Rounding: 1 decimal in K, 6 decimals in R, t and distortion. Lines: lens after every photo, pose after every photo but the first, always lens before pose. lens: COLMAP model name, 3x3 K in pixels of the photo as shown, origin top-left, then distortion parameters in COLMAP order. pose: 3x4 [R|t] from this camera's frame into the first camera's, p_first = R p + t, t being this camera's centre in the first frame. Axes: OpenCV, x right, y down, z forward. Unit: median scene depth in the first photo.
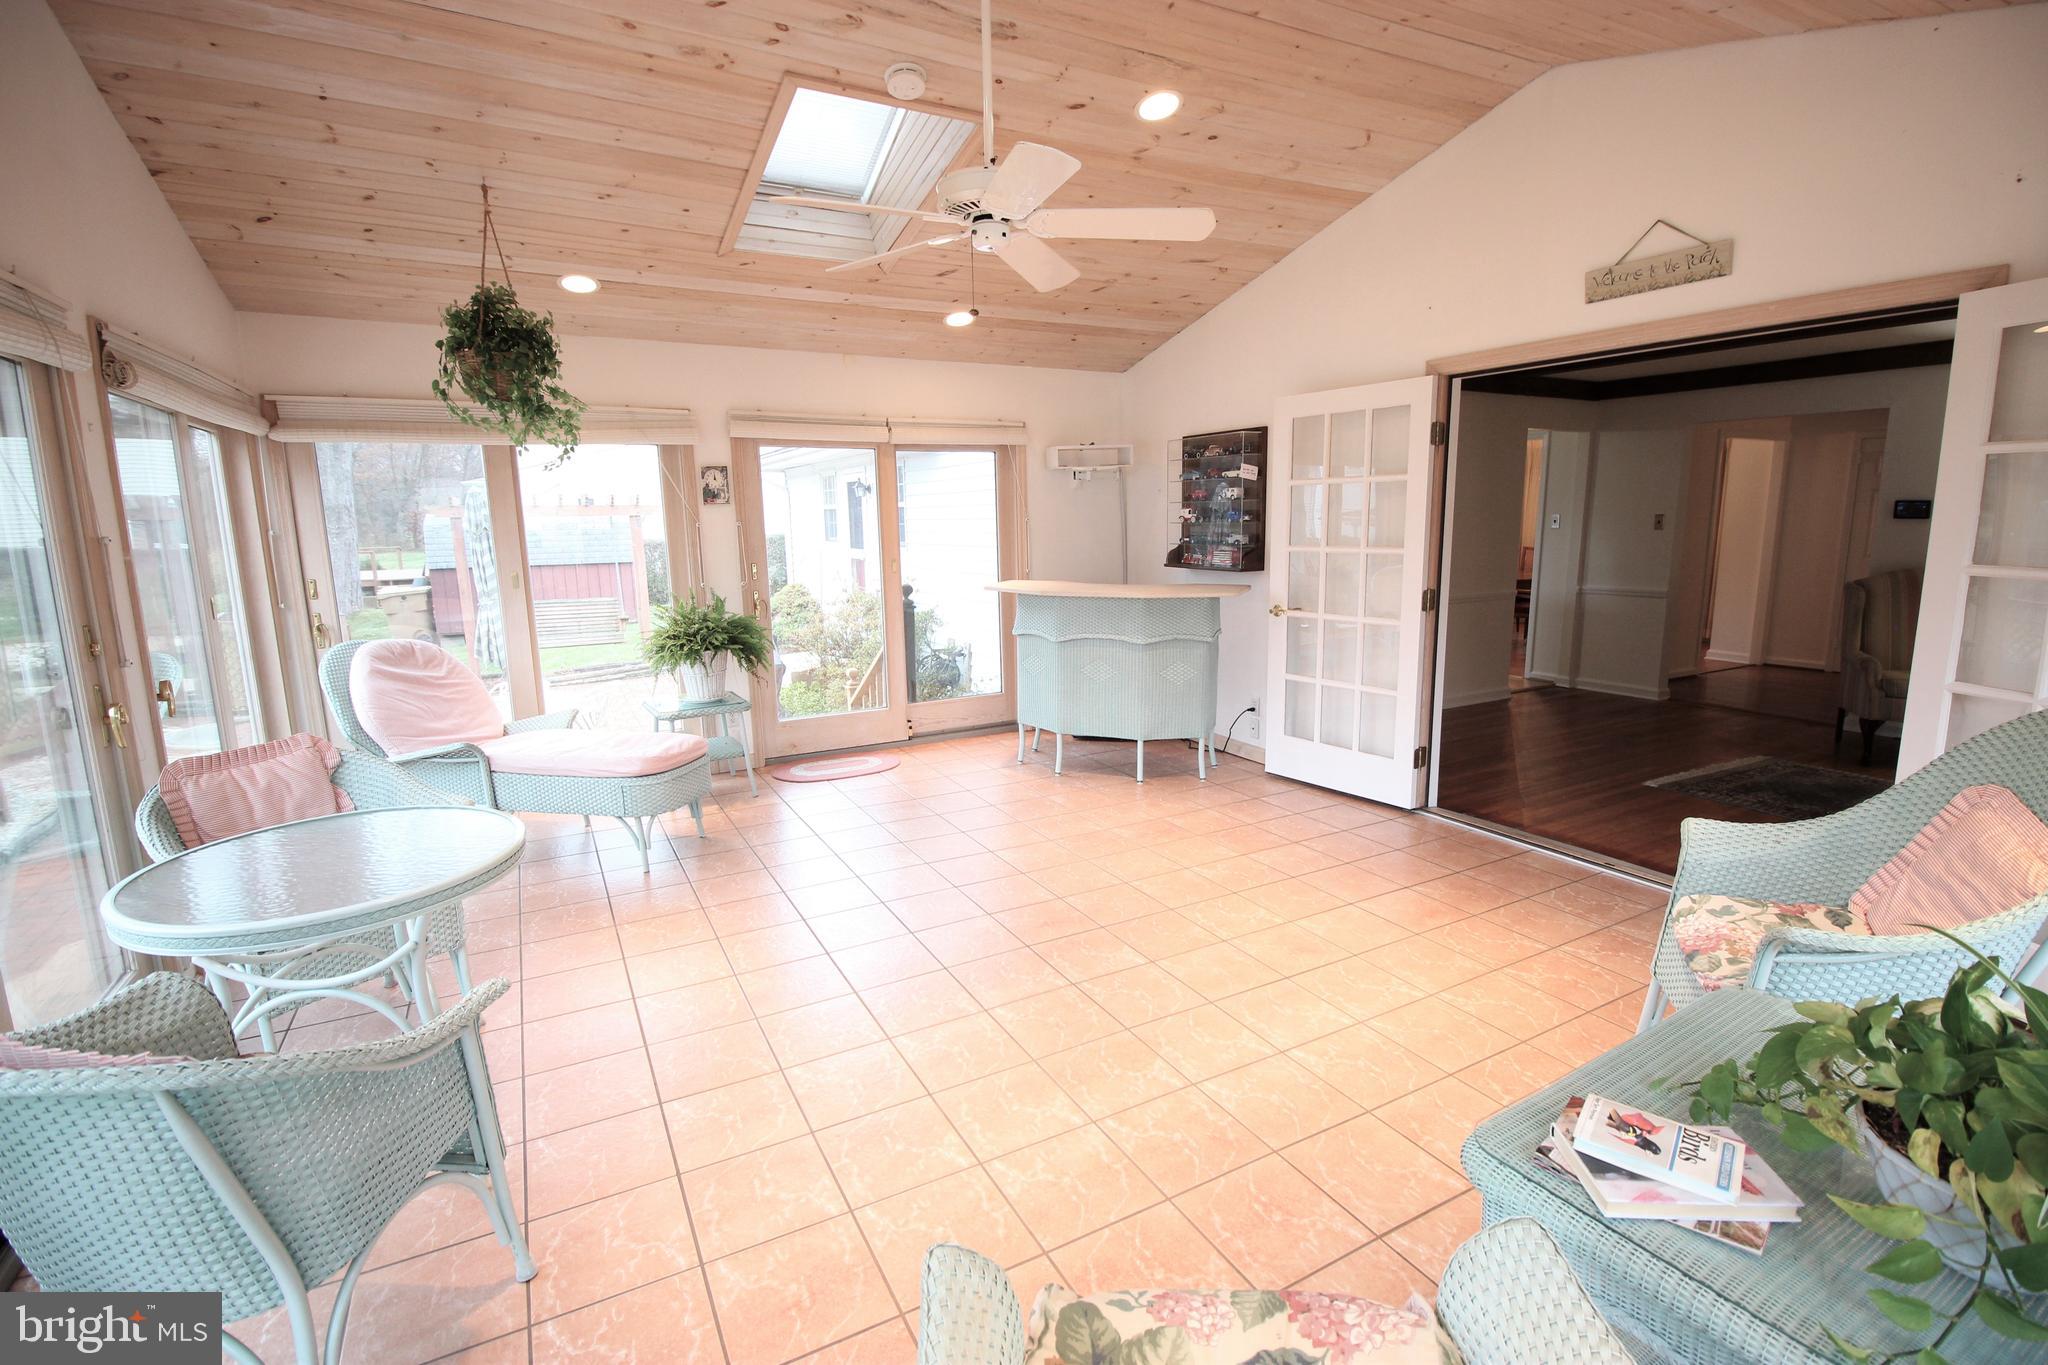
lens RADIAL K [[947.4, 0, 1041.1], [0, 947.4, 676.1], [0, 0, 1]] dist [0.000072, 0.000058]
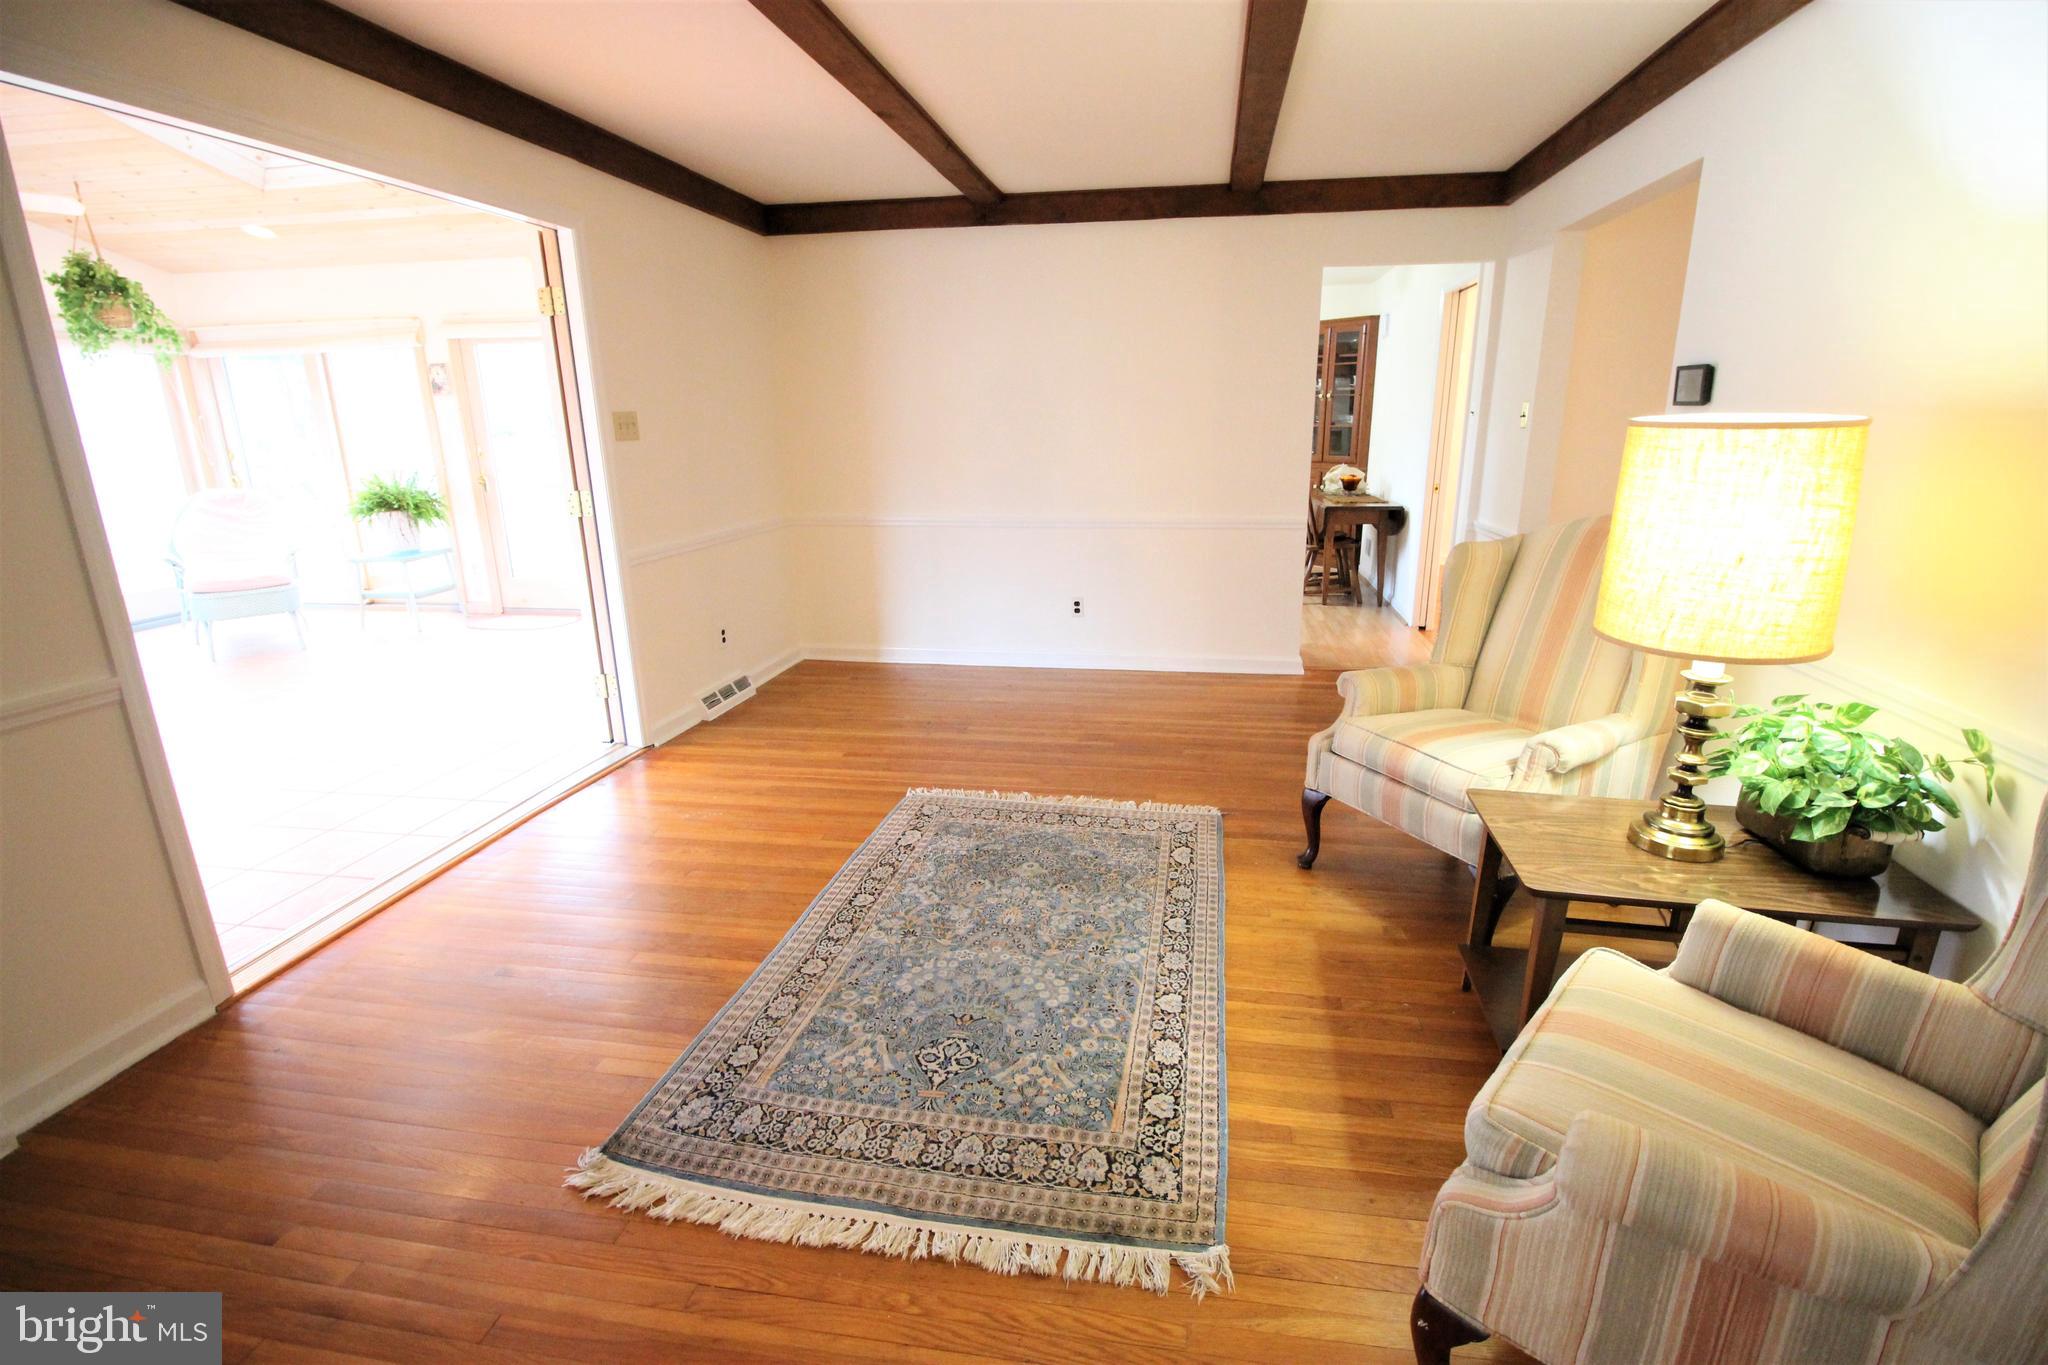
lens RADIAL K [[947.4, 0, 1041.1], [0, 947.4, 676.1], [0, 0, 1]] dist [0.000072, 0.000058]
pose [[0.785871, 0.168714, -0.594930, 0.729796], [-0.107764, 0.984706, 0.136899, -0.049605], [0.608928, -0.043473, 0.792033, 0.324006]]
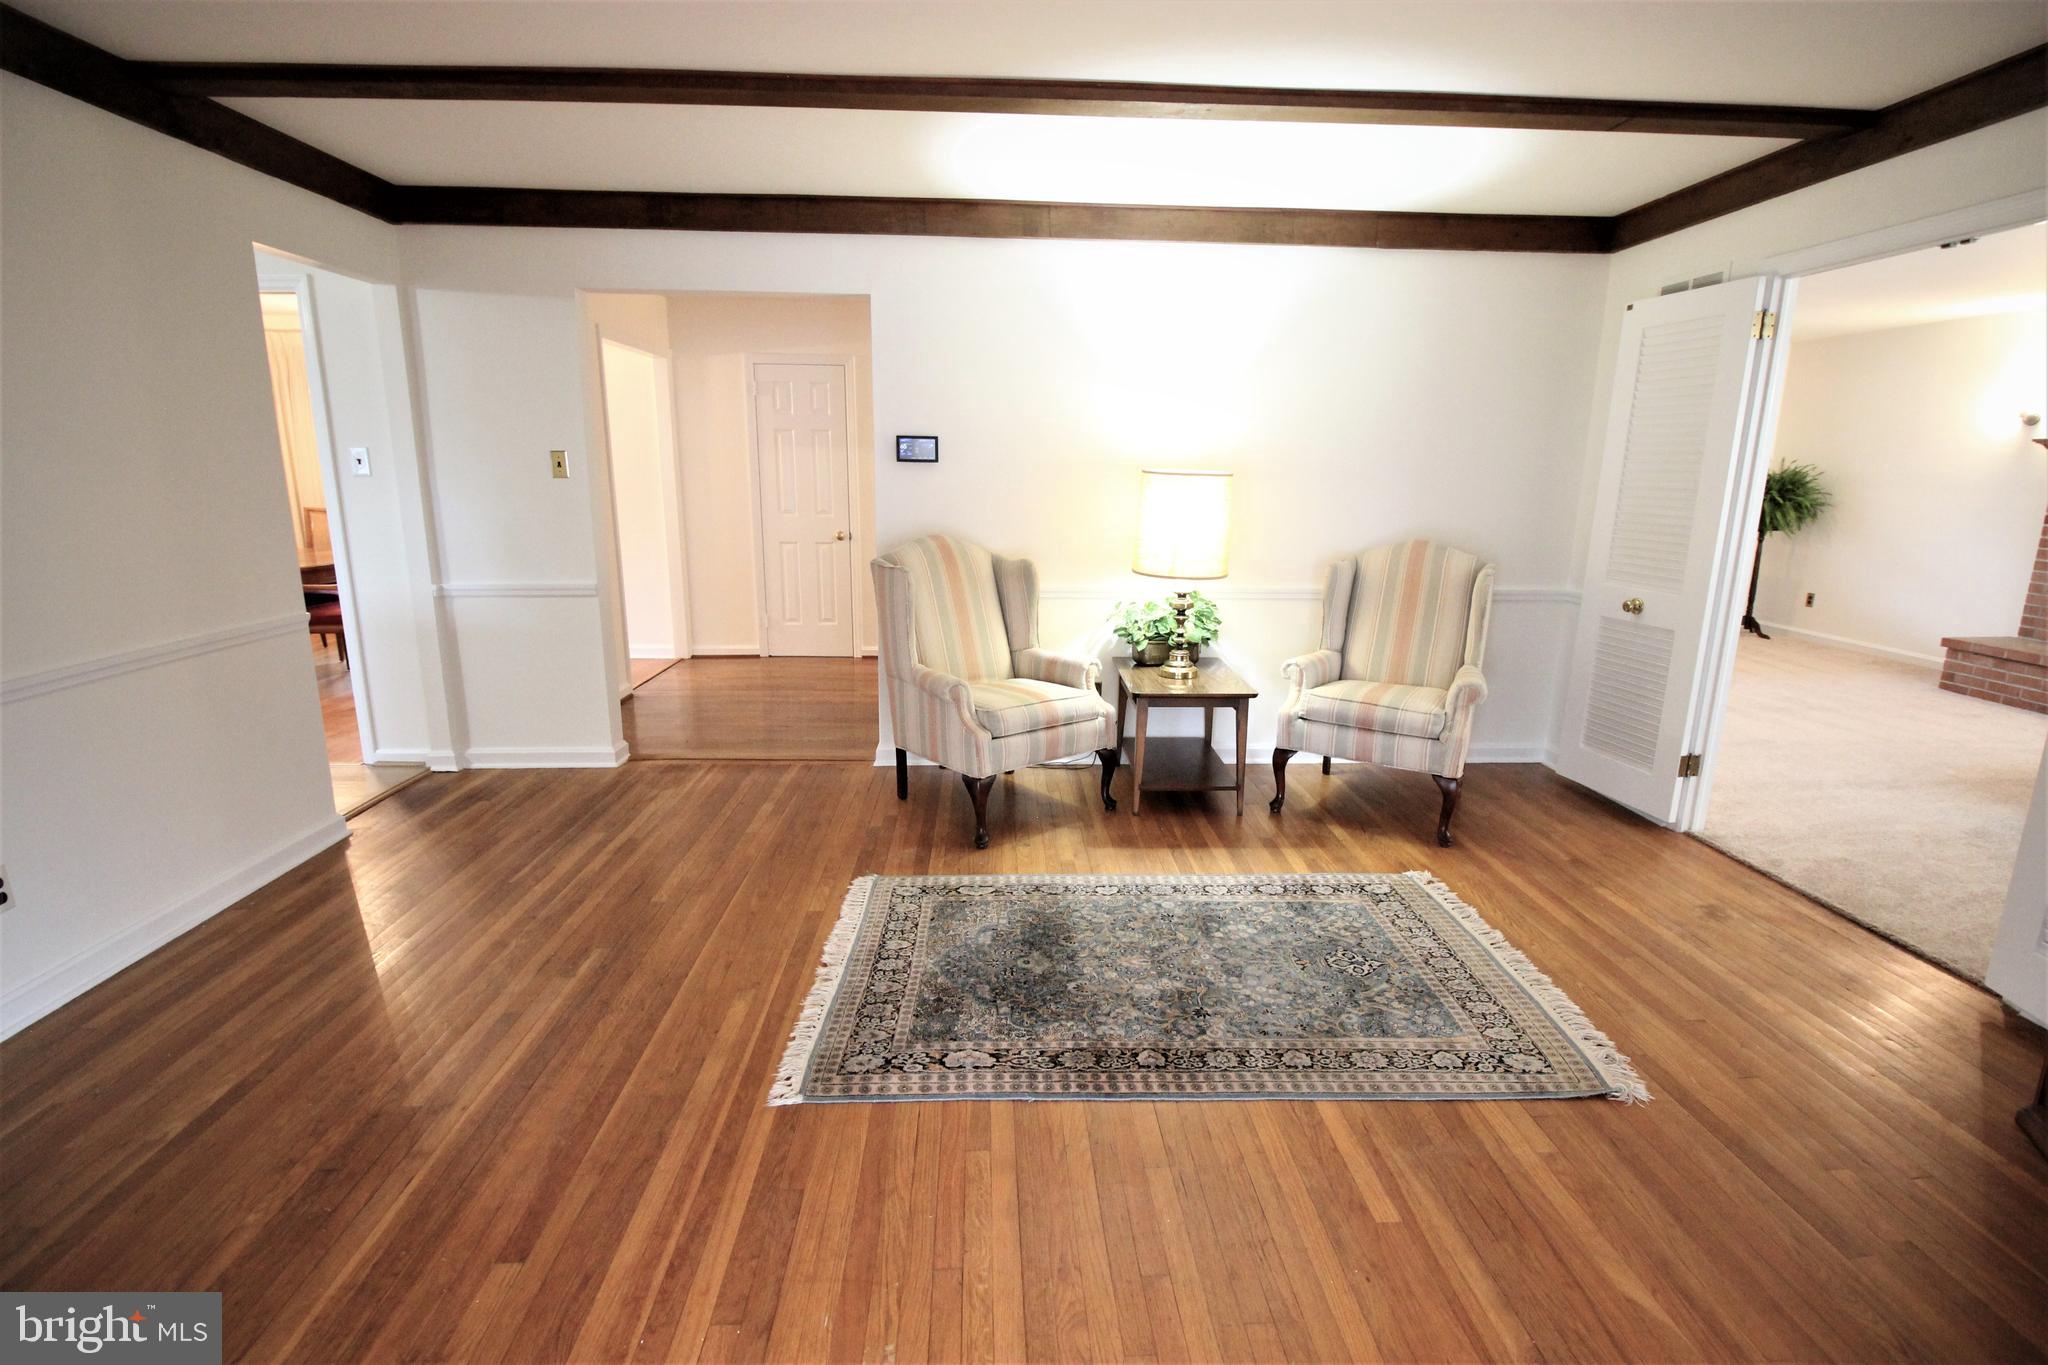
lens RADIAL K [[947.4, 0, 1041.1], [0, 947.4, 676.1], [0, 0, 1]] dist [0.000072, 0.000058]
pose [[0.435923, -0.178614, 0.882082, 0.233309], [0.136080, 0.981921, 0.131581, -0.067780], [-0.889637, 0.062675, 0.452347, 0.452930]]
